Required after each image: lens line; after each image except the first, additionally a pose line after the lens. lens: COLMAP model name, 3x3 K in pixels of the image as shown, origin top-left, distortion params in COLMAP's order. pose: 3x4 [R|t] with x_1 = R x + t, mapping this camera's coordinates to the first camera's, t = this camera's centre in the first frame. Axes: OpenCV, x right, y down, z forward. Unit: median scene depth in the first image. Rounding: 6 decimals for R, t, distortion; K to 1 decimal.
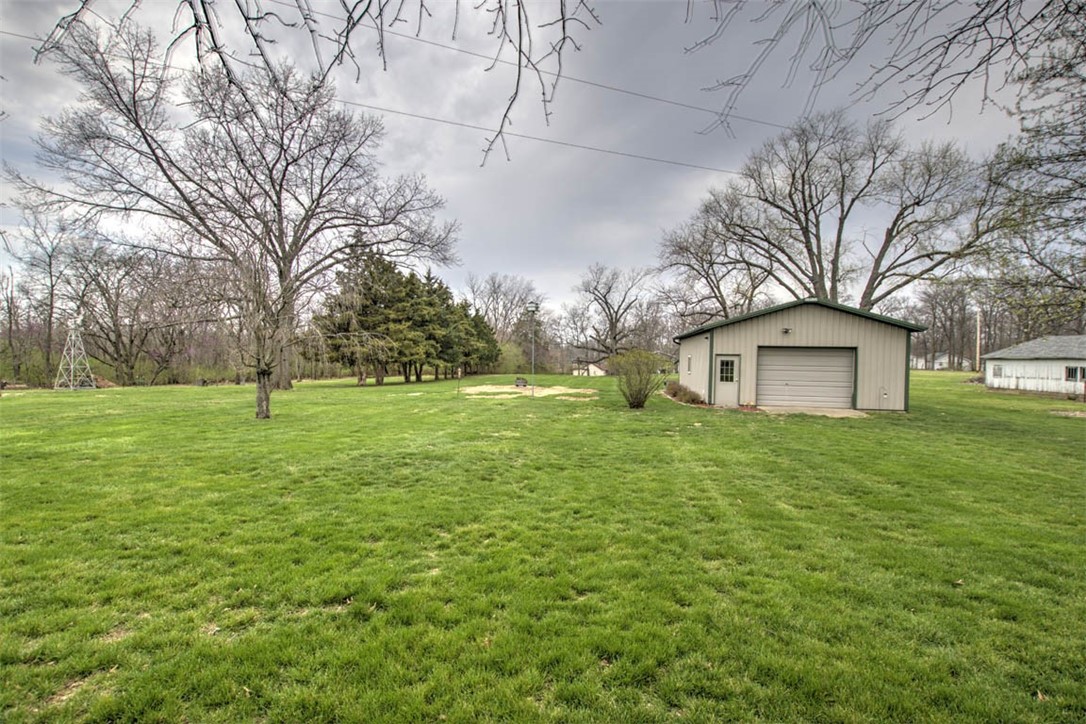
lens RADIAL K [[475.9, 0, 543.0], [0, 475.9, 362.0], [0, 0, 1]] dist [0.000048, -0.000034]
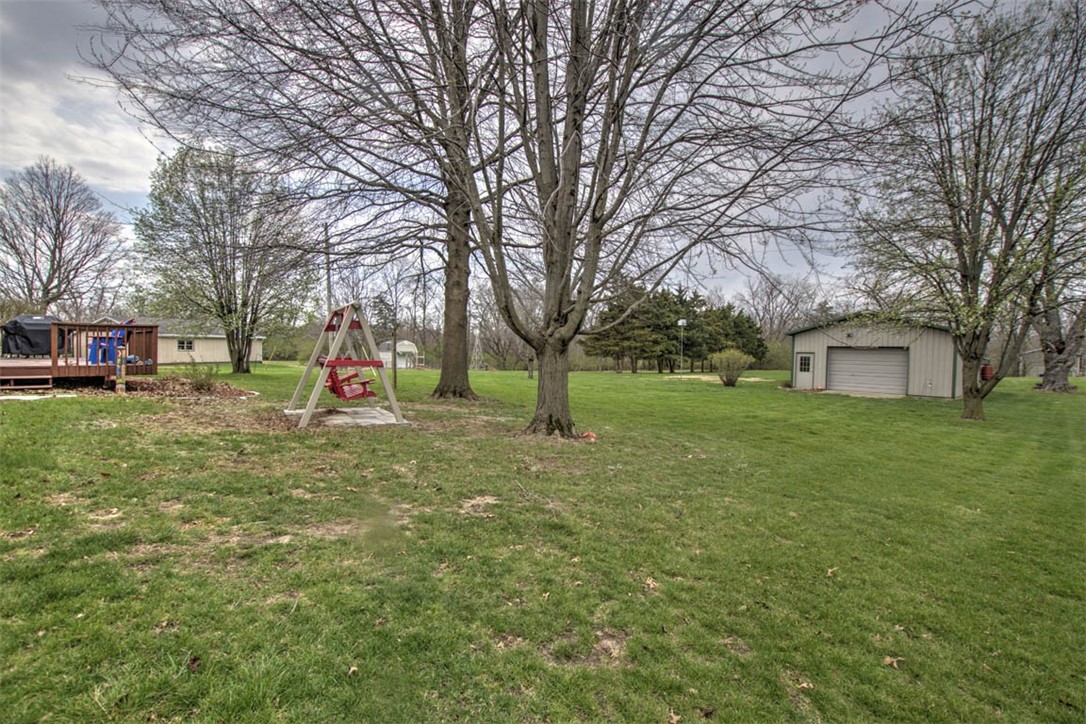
lens RADIAL K [[475.9, 0, 543.0], [0, 475.9, 362.0], [0, 0, 1]] dist [0.000048, -0.000034]
pose [[0.799194, 0.011148, -0.600969, 0.616535], [-0.005160, 0.999918, 0.011686, -0.000424], [0.601051, -0.006238, 0.799187, -0.609085]]
